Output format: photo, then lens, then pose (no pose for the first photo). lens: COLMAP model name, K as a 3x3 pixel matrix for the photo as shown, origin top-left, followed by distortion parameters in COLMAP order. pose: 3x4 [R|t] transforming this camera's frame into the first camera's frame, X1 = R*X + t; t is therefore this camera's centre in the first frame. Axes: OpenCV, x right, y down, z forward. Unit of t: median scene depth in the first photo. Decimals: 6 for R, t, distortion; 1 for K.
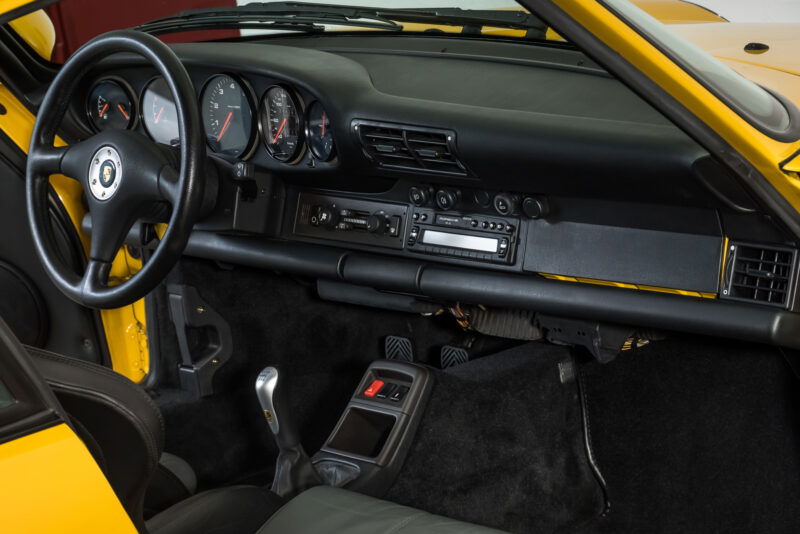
lens RADIAL K [[2768.4, 0, 400.6], [0, 2768.4, 267.3], [0, 0, 1]] dist [0.537317, 0.000000]
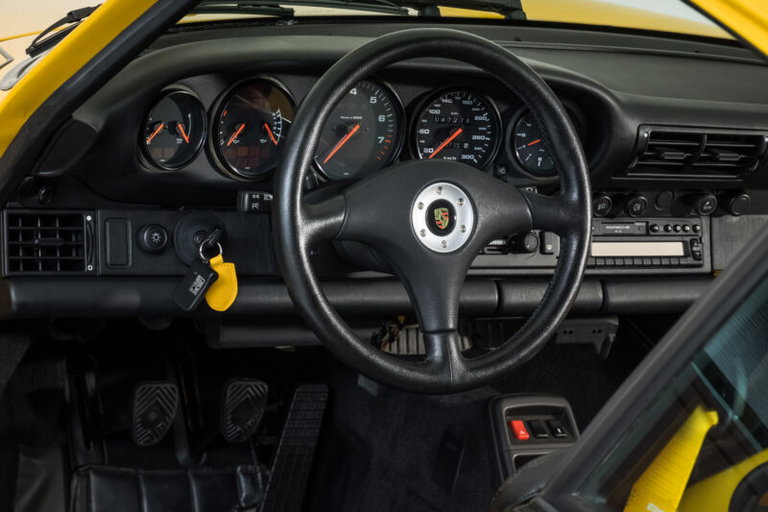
lens RADIAL K [[2657.6, 0, 383.8], [0, 2657.6, 255.1], [0, 0, 1]] dist [0.537317, 0.000000]
pose [[0.202759, -0.118351, 0.972050, -0.841939], [0.052241, 0.992563, 0.109952, -0.107334], [-0.977834, 0.028487, 0.207433, 0.879382]]
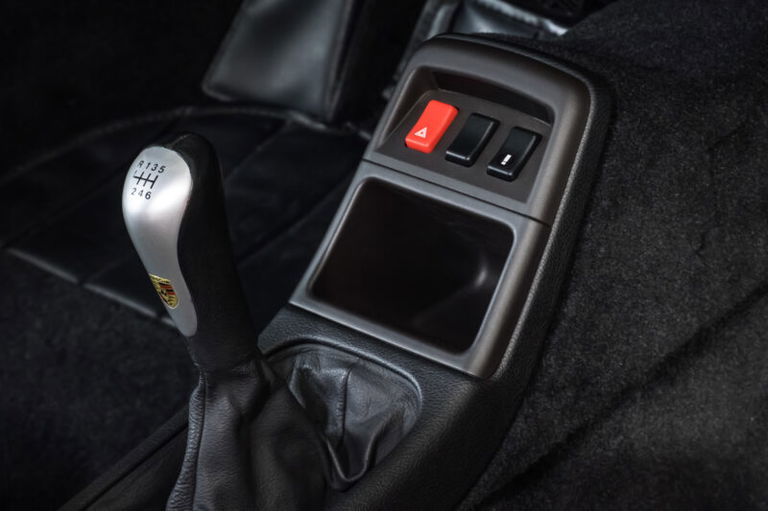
lens RADIAL K [[2657.6, 0, 381.5], [0, 2657.6, 256.8], [0, 0, 1]] dist [0.537317, 0.000000]
pose [[0.991935, -0.050810, 0.116114, -0.057576], [0.010804, 0.946690, 0.321966, -0.052213], [-0.126283, -0.318115, 0.939604, 0.681727]]
